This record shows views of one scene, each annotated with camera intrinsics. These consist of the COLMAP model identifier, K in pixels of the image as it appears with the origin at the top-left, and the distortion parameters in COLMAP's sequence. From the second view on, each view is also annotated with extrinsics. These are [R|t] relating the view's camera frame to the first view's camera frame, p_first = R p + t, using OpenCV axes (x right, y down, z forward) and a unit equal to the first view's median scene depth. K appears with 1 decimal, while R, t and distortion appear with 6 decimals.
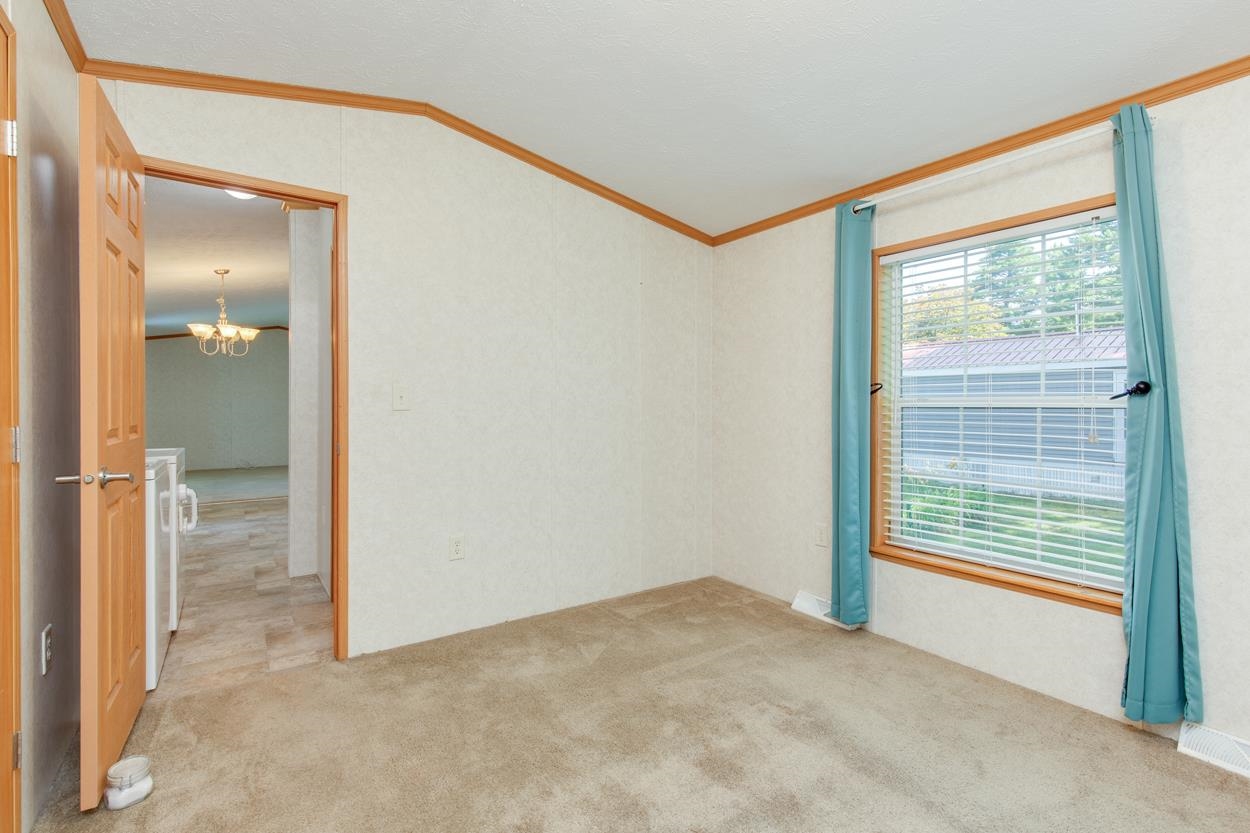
lens RADIAL K [[562.7, 0, 625.0], [0, 562.7, 416.5], [0, 0, 1]] dist [0.008756, -0.001209]
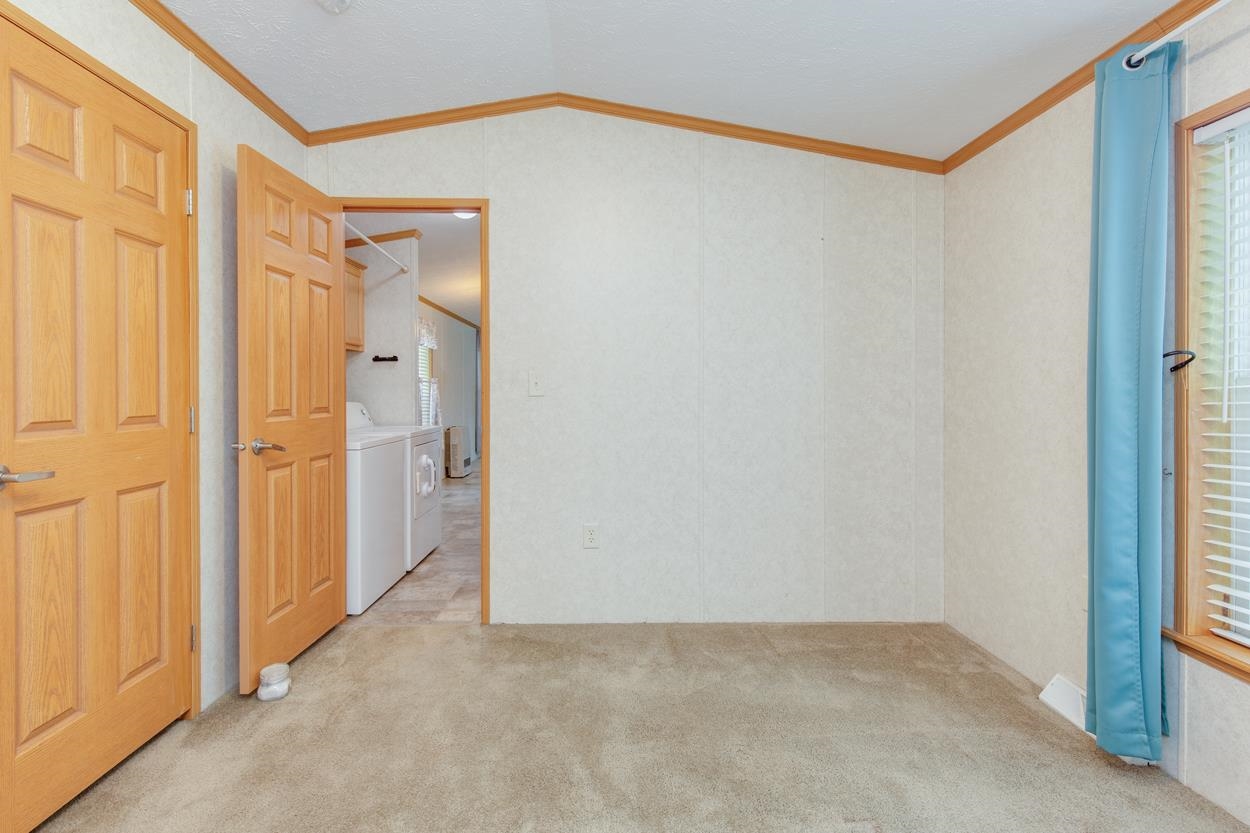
lens RADIAL K [[571.5, 0, 621.5], [0, 571.5, 402.2], [0, 0, 1]] dist [0.009530, -0.001143]
pose [[0.836028, 0.008199, -0.548626, 0.289623], [-0.009324, 0.999956, 0.000736, -0.002222], [0.548608, 0.004500, 0.836068, 0.192931]]
